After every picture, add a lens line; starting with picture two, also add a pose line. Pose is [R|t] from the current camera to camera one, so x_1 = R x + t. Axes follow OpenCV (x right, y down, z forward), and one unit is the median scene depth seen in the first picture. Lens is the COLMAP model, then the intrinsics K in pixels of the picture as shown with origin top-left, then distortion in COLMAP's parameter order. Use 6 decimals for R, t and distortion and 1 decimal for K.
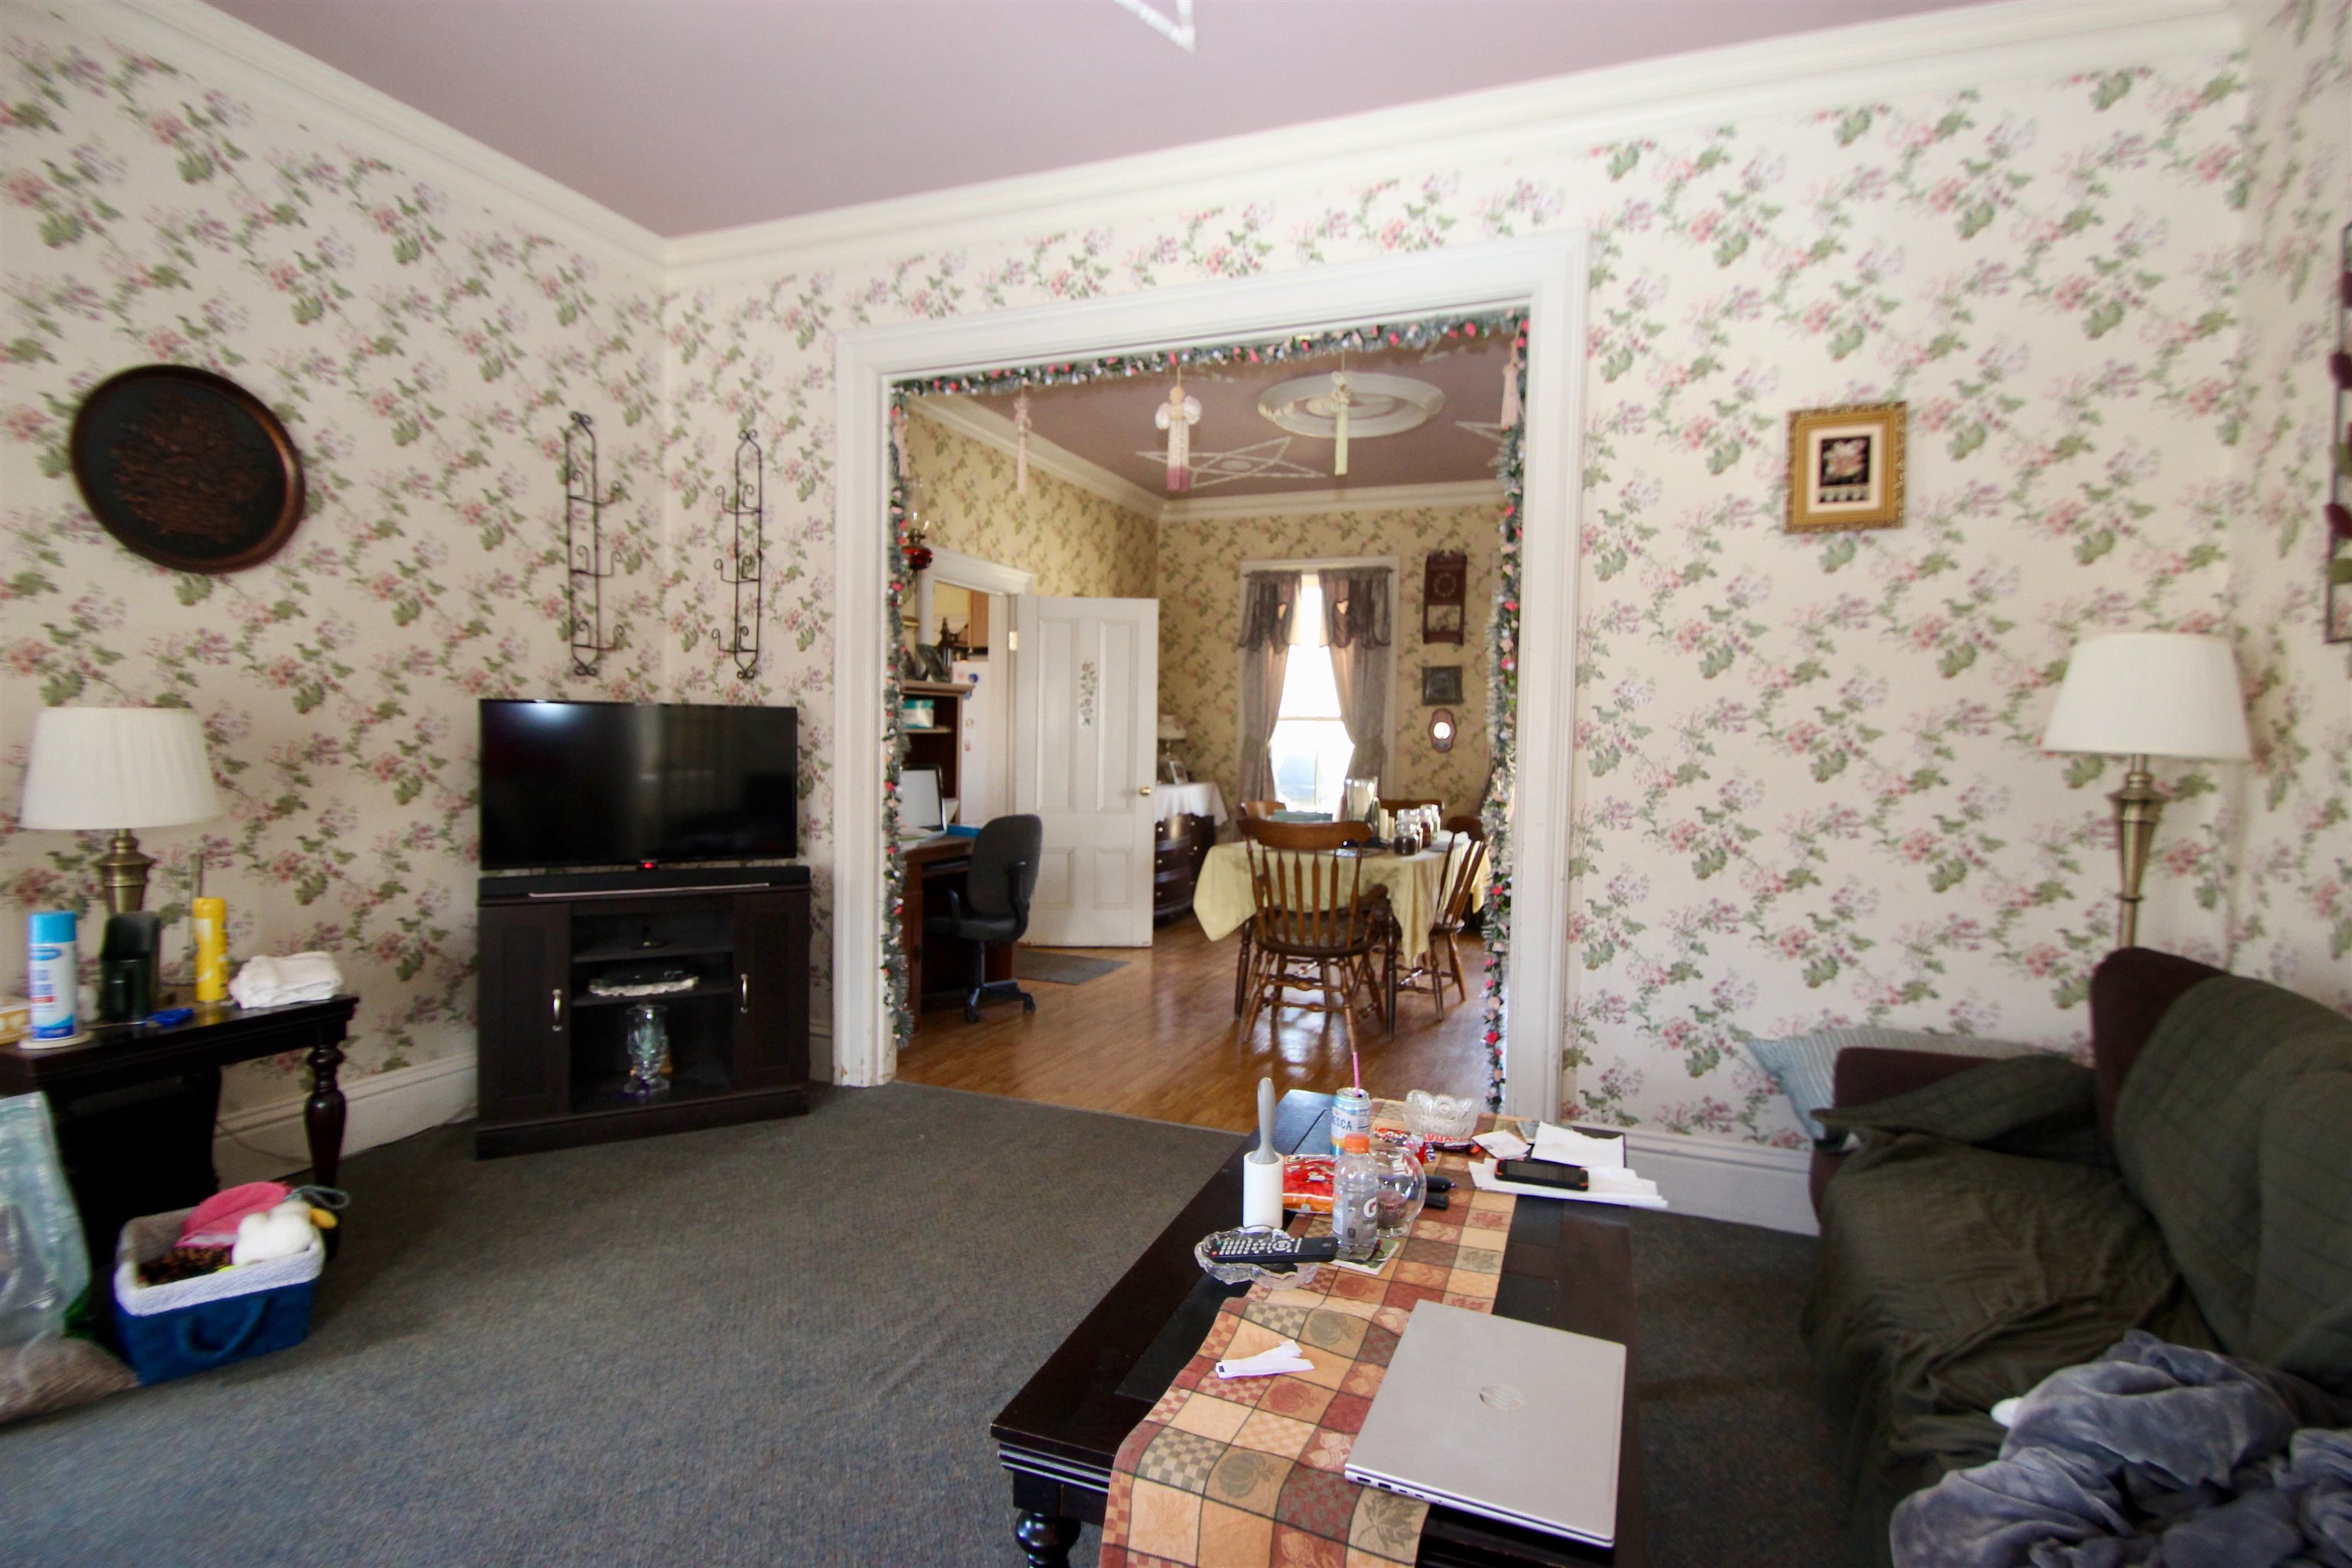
lens RADIAL K [[1092.0, 0, 1188.3], [0, 1092.0, 775.5], [0, 0, 1]] dist [0.020925, -0.022452]
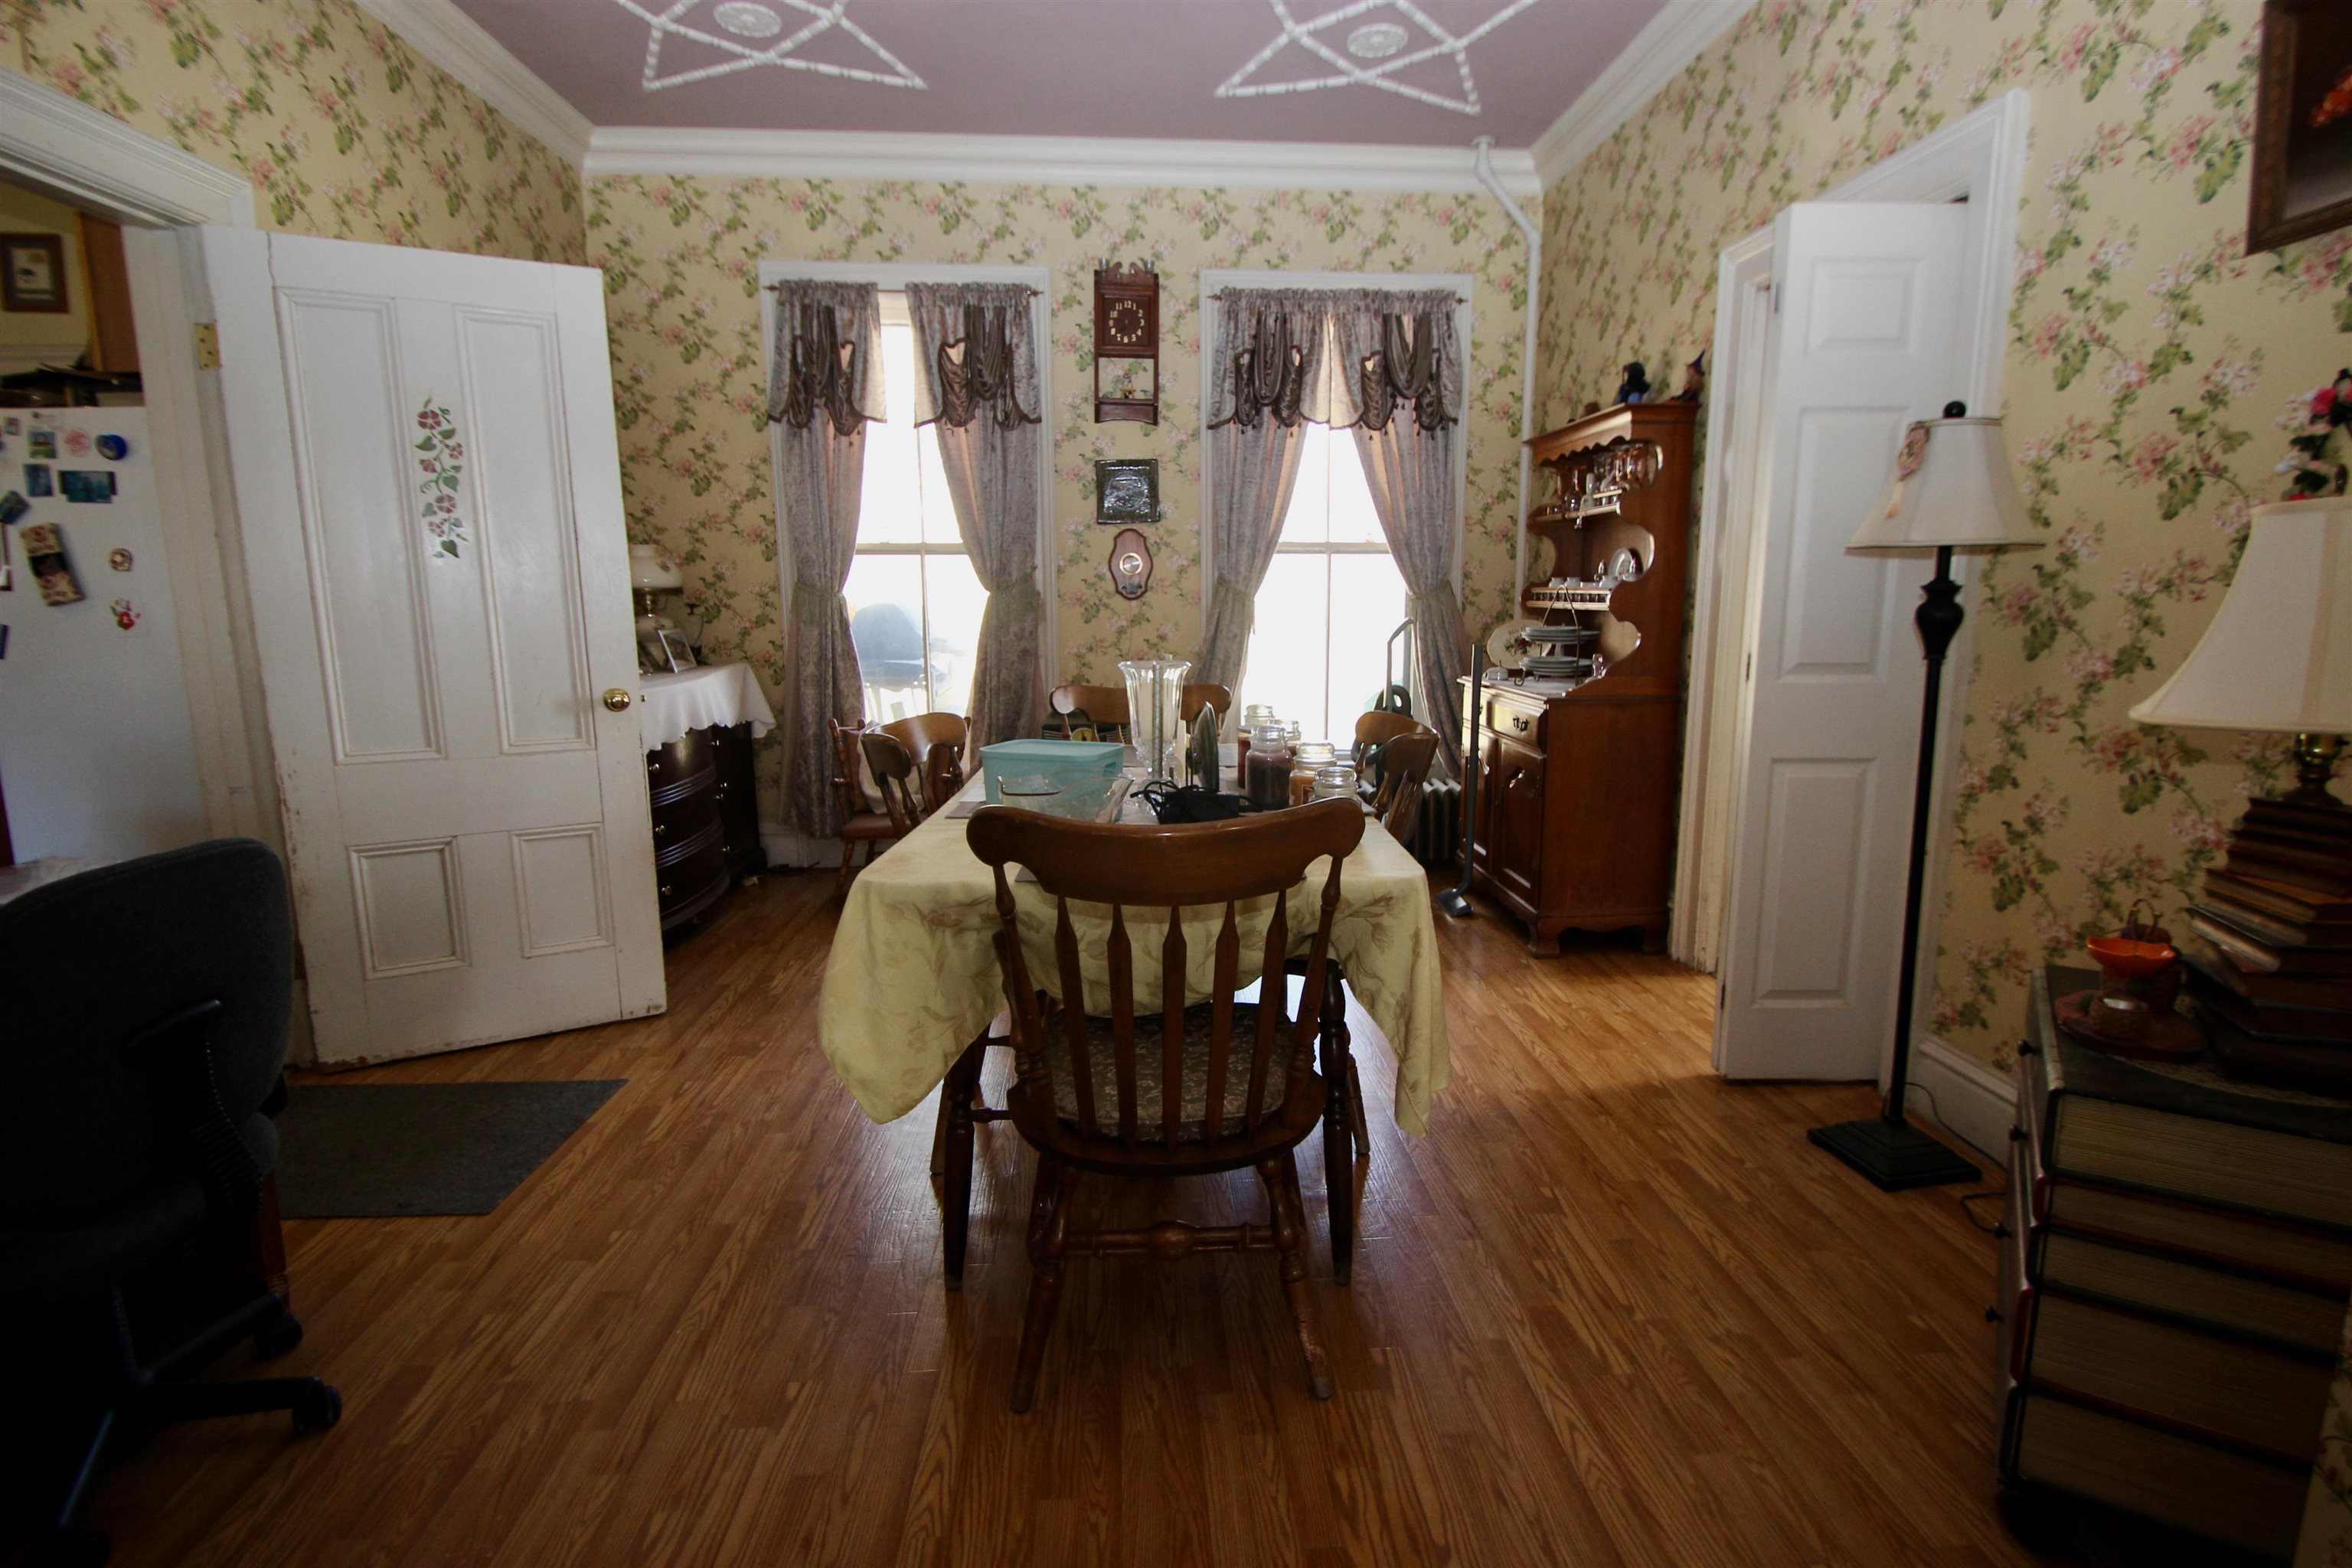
lens RADIAL K [[1092.0, 0, 1188.3], [0, 1092.0, 775.5], [0, 0, 1]] dist [0.020925, -0.022452]
pose [[0.898658, -0.097299, 0.427722, -0.020316], [0.038055, 0.988706, 0.144959, -0.010765], [-0.436996, -0.113992, 0.892211, 0.401634]]
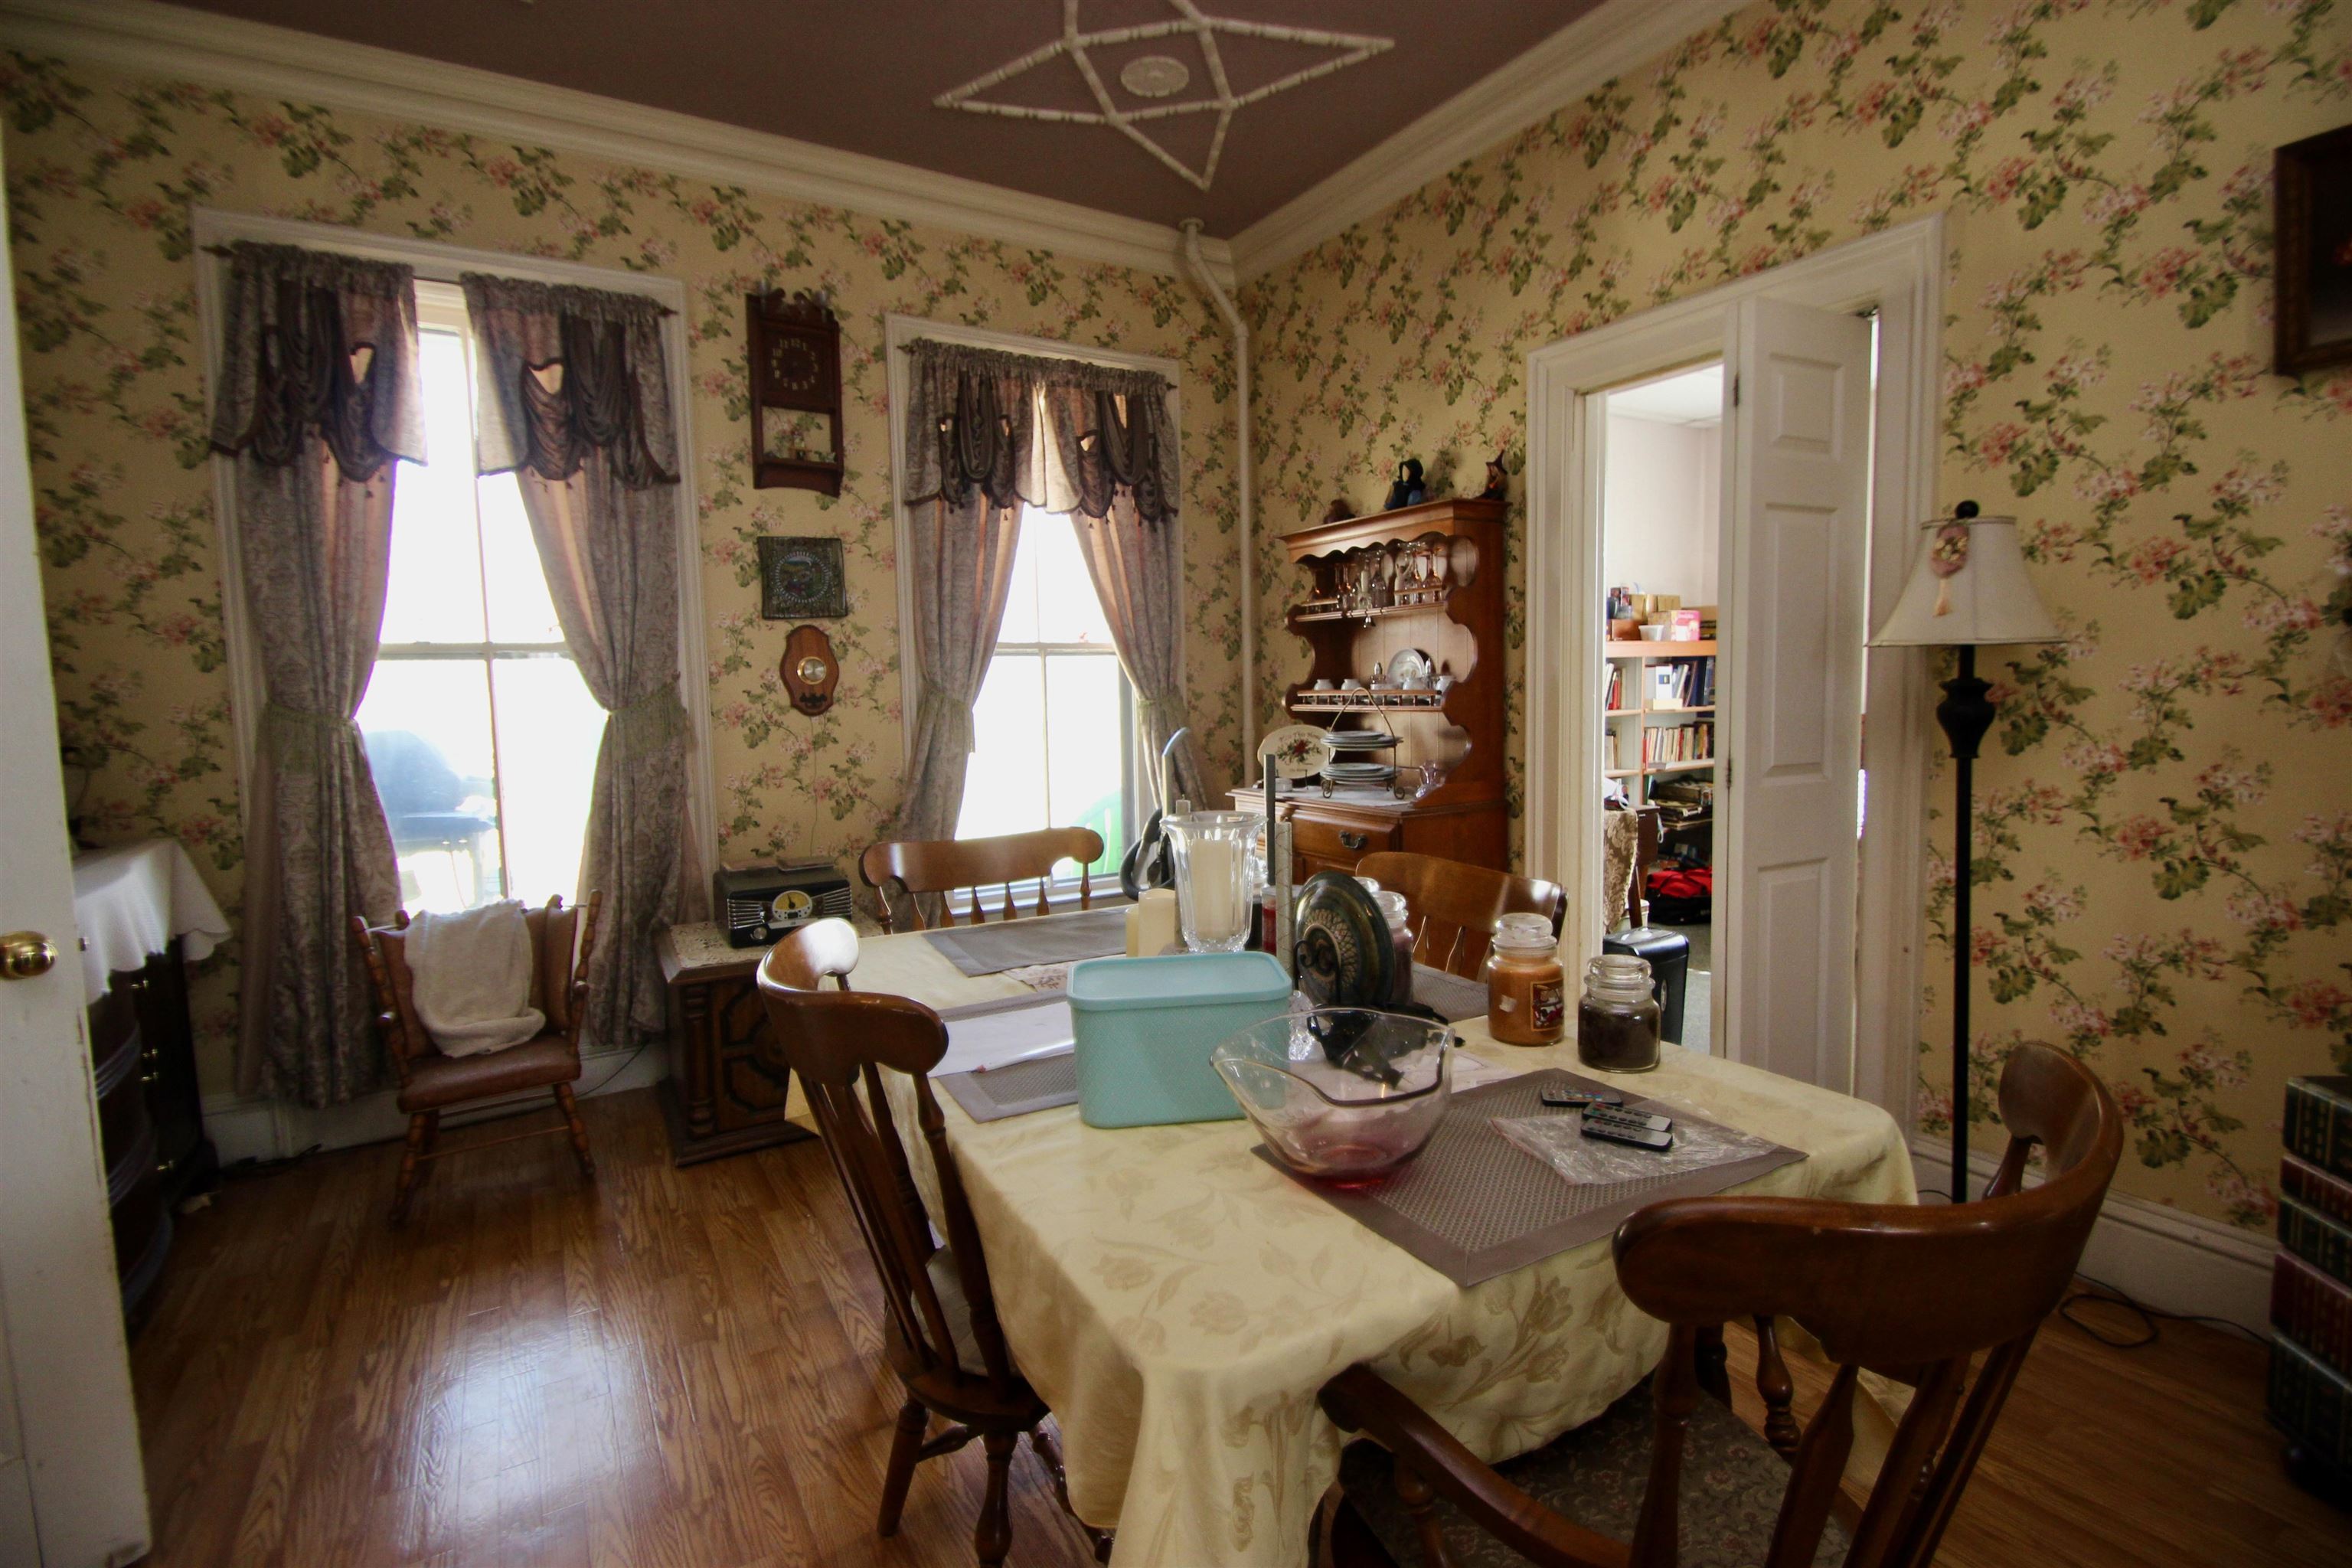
lens RADIAL K [[1092.0, 0, 1188.3], [0, 1092.0, 775.5], [0, 0, 1]] dist [0.020925, -0.022452]
pose [[0.594725, -0.101051, 0.797553, -0.062107], [0.063376, 0.994874, 0.078792, -0.022009], [-0.801427, 0.003686, 0.598081, 0.565479]]
